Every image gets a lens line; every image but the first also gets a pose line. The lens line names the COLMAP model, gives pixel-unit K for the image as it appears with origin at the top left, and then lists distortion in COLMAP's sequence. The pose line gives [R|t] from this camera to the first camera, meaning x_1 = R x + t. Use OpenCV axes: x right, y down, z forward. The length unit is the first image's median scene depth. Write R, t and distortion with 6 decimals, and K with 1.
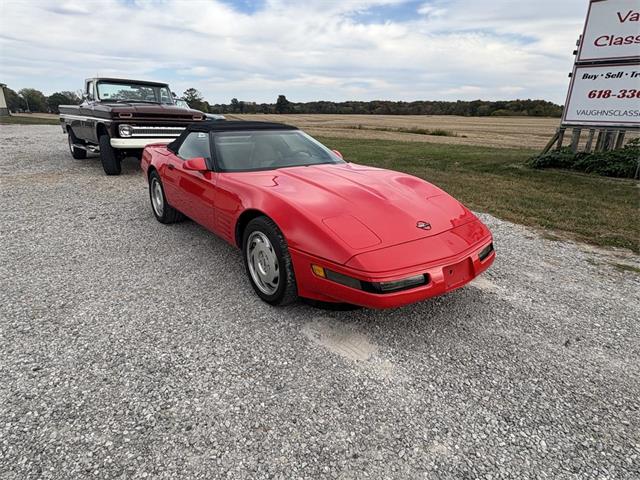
lens RADIAL K [[373.0, 0, 316.4], [0, 373.0, 239.6], [0, 0, 1]] dist [-0.000963, 0.000313]
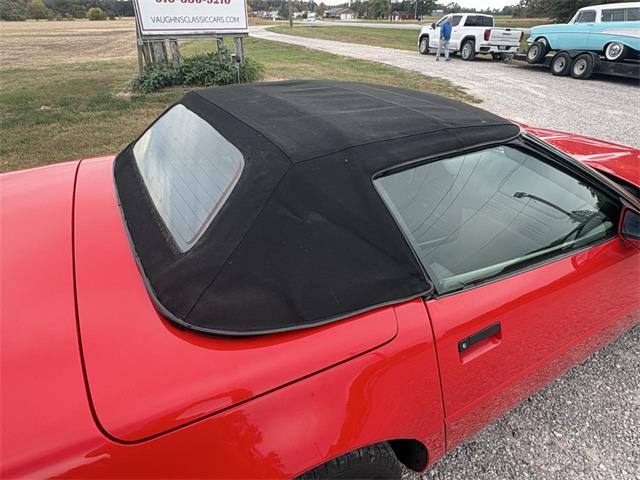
lens RADIAL K [[373.0, 0, 316.4], [0, 373.0, 239.6], [0, 0, 1]] dist [-0.000963, 0.000313]
pose [[0.154018, -0.520195, 0.840045, -0.261028], [0.326057, 0.829323, 0.453774, -0.178089], [-0.932719, 0.204013, 0.297344, 0.466795]]
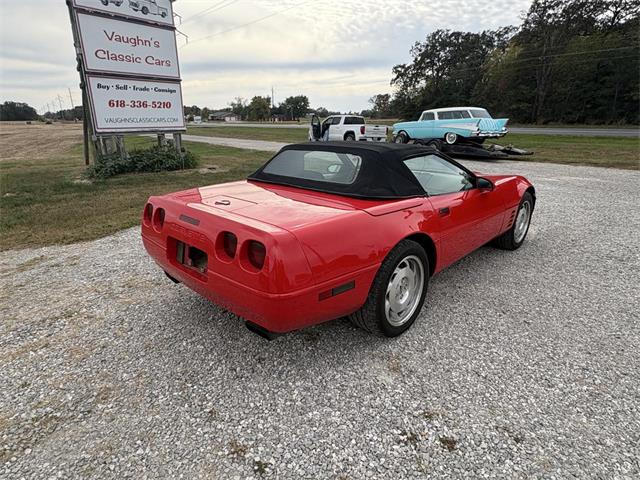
lens RADIAL K [[372.6, 0, 317.6], [0, 372.6, 243.1], [0, 0, 1]] dist [-0.000959, 0.001123]
pose [[-0.136828, -0.327647, 0.934840, -0.462738], [0.329840, 0.874795, 0.354879, -0.211480], [-0.934068, 0.356905, -0.011625, 0.571361]]
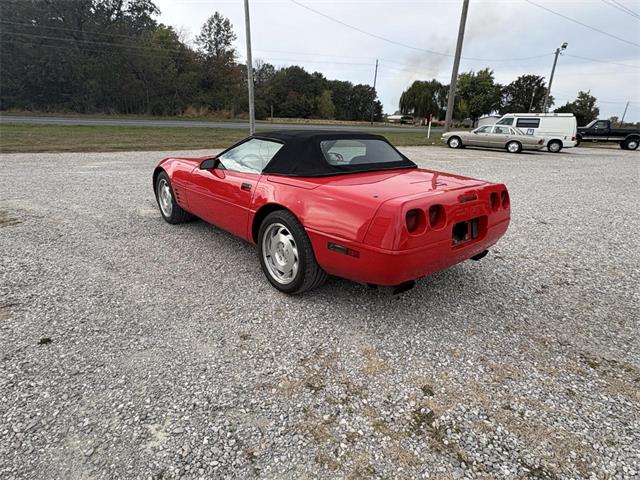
lens RADIAL K [[372.6, 0, 317.6], [0, 372.6, 243.1], [0, 0, 1]] dist [-0.000959, 0.001123]
pose [[-0.996655, -0.033606, -0.074490, -0.068527], [-0.072254, 0.788217, 0.611140, -0.309076], [0.038176, 0.614479, -0.788009, 0.894682]]
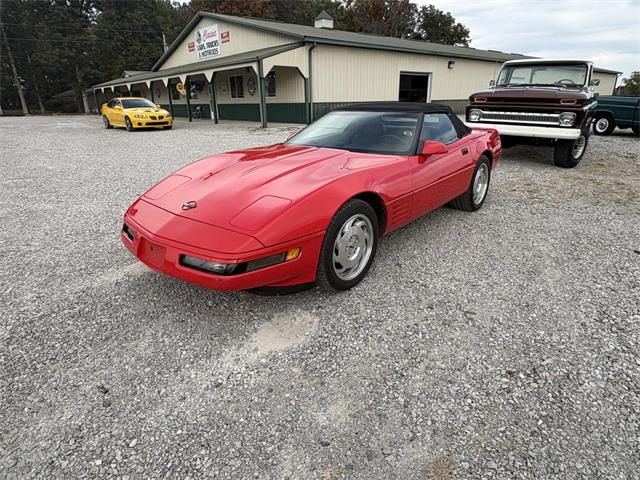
lens RADIAL K [[370.4, 0, 316.5], [0, 370.4, 242.0], [0, 0, 1]] dist [-0.001044, 0.000771]
pose [[0.193373, 0.338064, -0.921043, 0.378021], [-0.306557, 0.912579, 0.270596, -0.093236], [0.932003, 0.230026, 0.280105, 0.314653]]
